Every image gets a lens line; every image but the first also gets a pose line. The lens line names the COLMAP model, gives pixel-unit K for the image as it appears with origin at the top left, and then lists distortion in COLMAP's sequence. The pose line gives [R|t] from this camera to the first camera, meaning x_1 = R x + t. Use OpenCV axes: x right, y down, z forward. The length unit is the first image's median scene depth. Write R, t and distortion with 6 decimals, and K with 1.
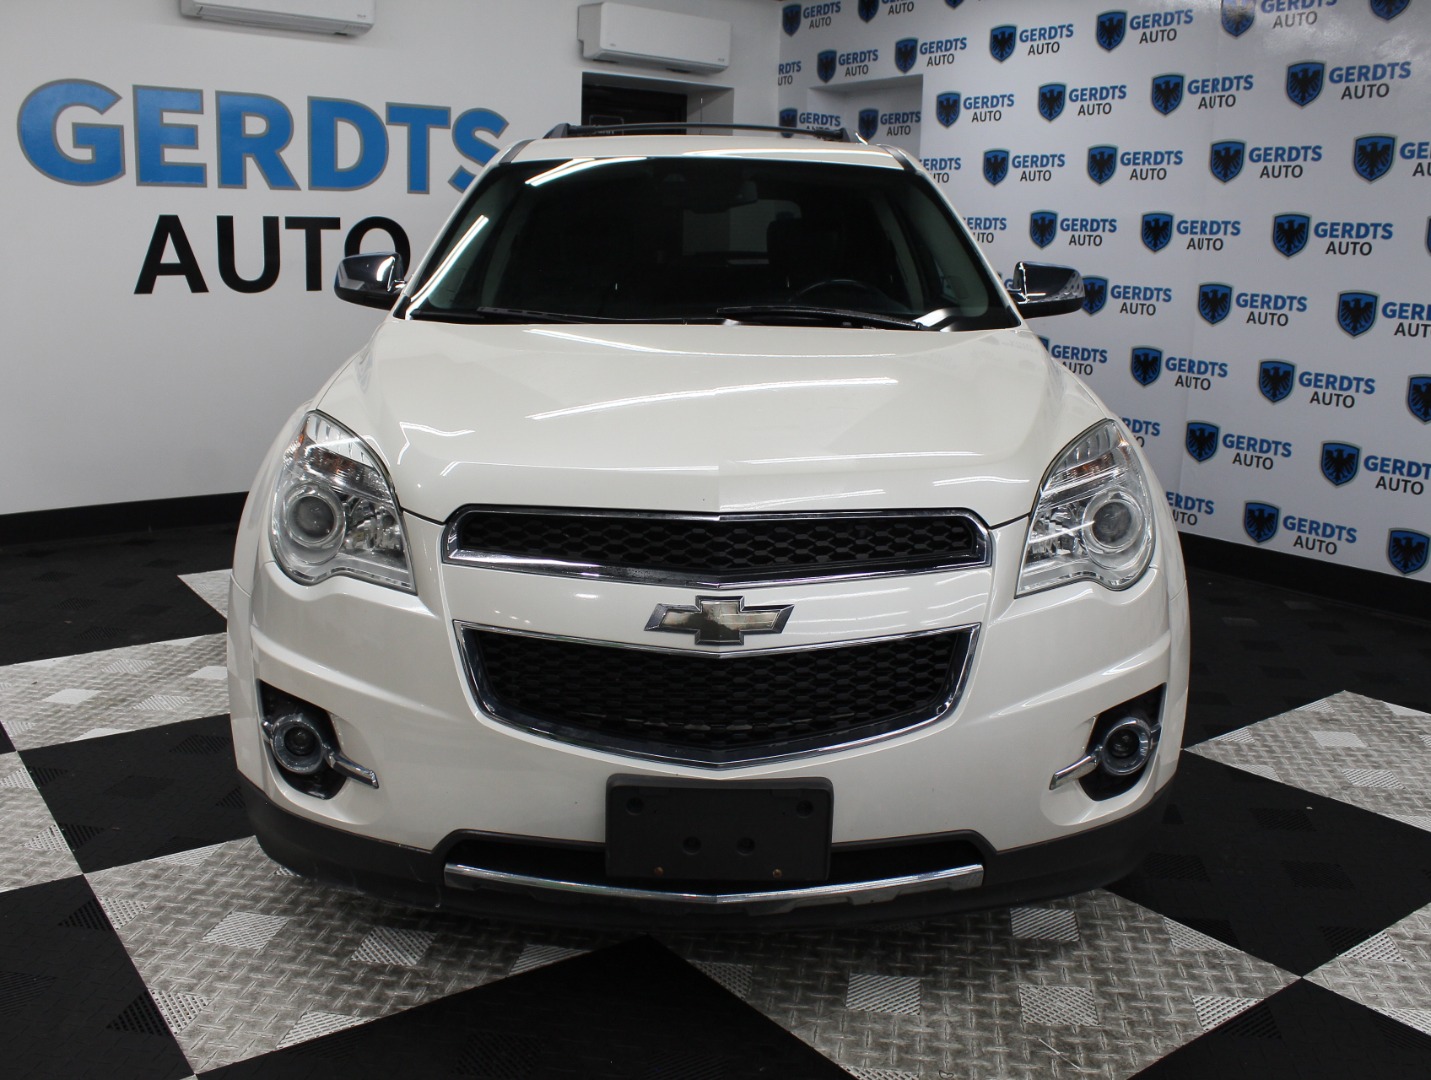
lens RADIAL K [[1370.3, 0, 715.5], [0, 1370.3, 540.0], [0, 0, 1]] dist [-0.163627, 0.144237]
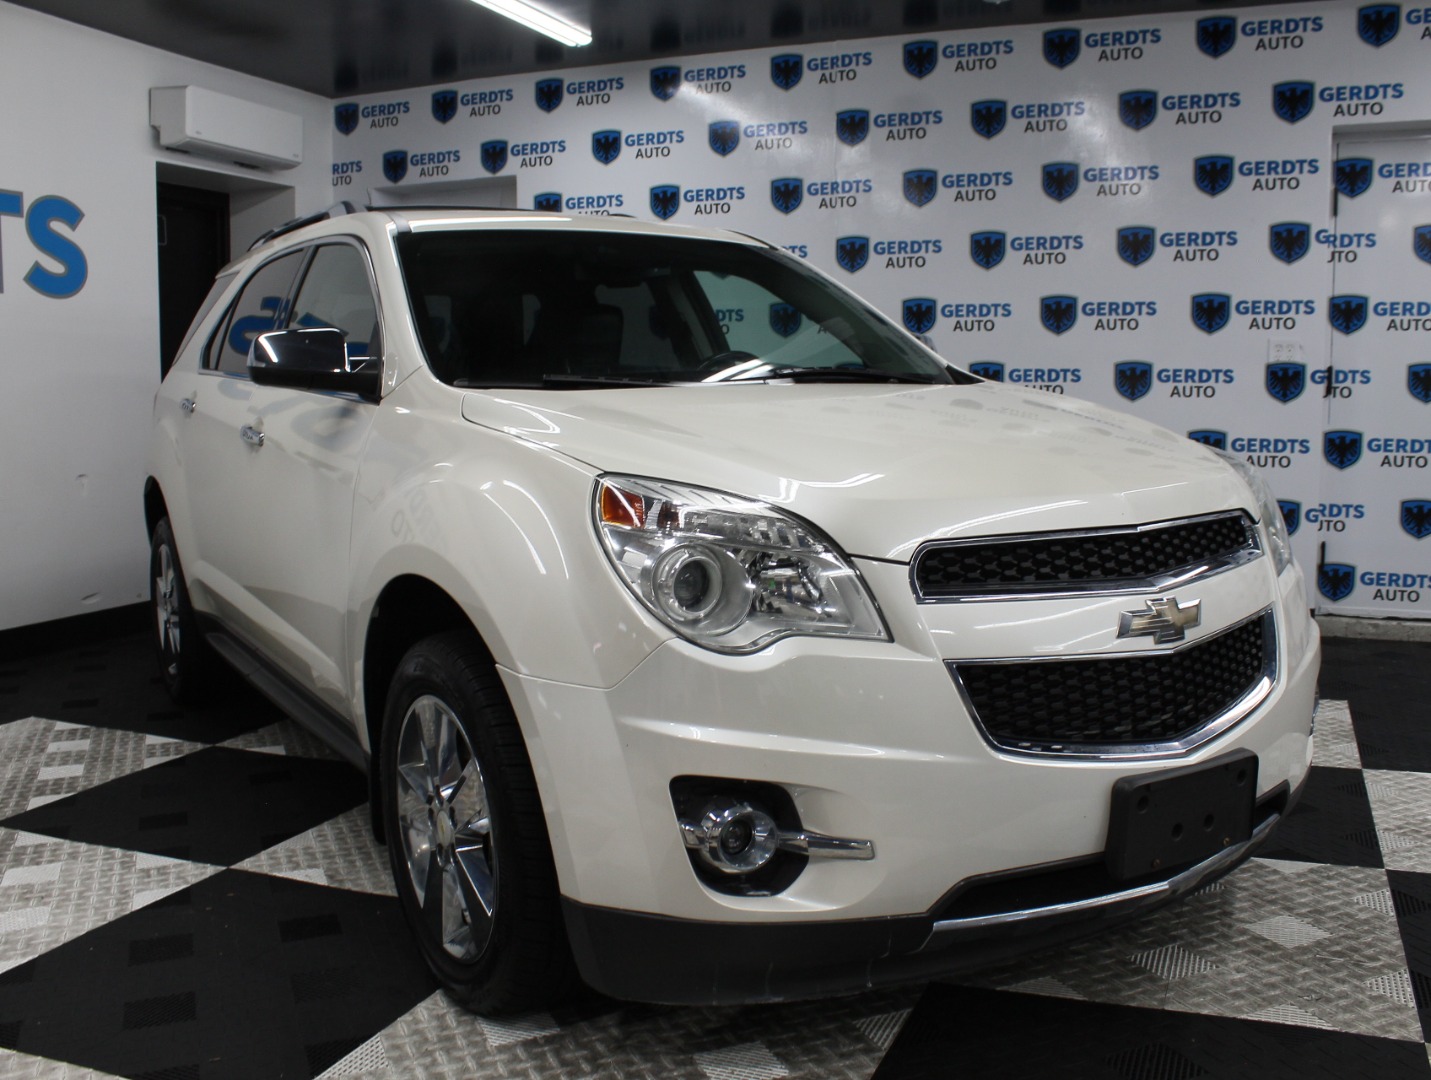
lens RADIAL K [[1370.3, 0, 715.5], [0, 1370.3, 540.0], [0, 0, 1]] dist [-0.163627, 0.144237]
pose [[0.849715, -0.087796, 0.519880, -0.621538], [0.135366, 0.989313, -0.054176, 0.004134], [-0.509568, 0.116409, 0.852519, 0.191269]]
